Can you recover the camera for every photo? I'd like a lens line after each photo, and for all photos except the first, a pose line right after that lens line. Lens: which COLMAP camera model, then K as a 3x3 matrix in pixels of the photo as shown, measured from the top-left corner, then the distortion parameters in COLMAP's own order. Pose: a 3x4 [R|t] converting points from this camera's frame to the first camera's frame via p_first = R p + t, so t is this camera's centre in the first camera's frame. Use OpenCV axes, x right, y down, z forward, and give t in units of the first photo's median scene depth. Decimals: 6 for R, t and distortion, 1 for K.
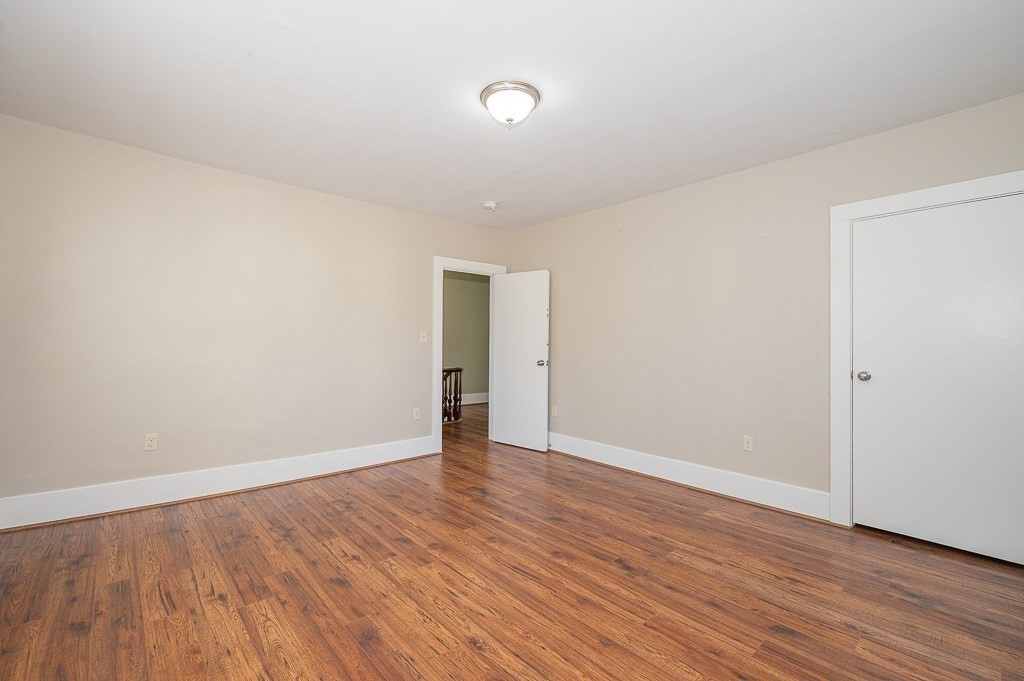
lens RADIAL K [[442.8, 0, 492.3], [0, 442.8, 339.0], [0, 0, 1]] dist [-0.000056, 0.000312]
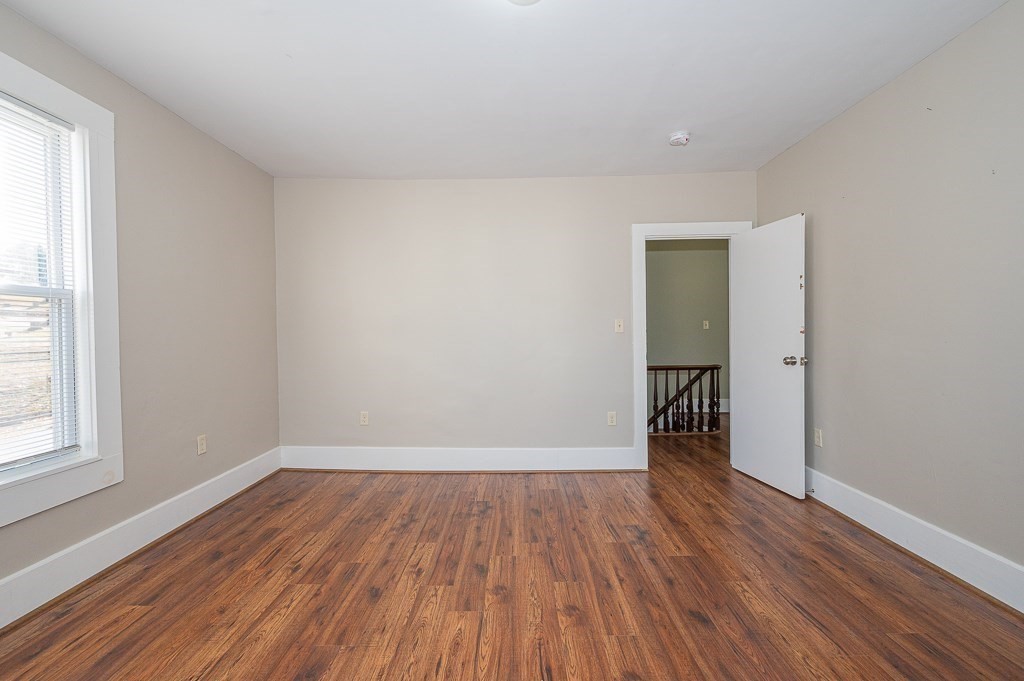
lens RADIAL K [[442.8, 0, 501.4], [0, 442.8, 341.4], [0, 0, 1]] dist [-0.000056, 0.000312]
pose [[0.747676, -0.006420, -0.664032, 0.364112], [0.021032, 0.999681, 0.014017, 0.013224], [0.663730, -0.024446, 0.747572, 0.389095]]
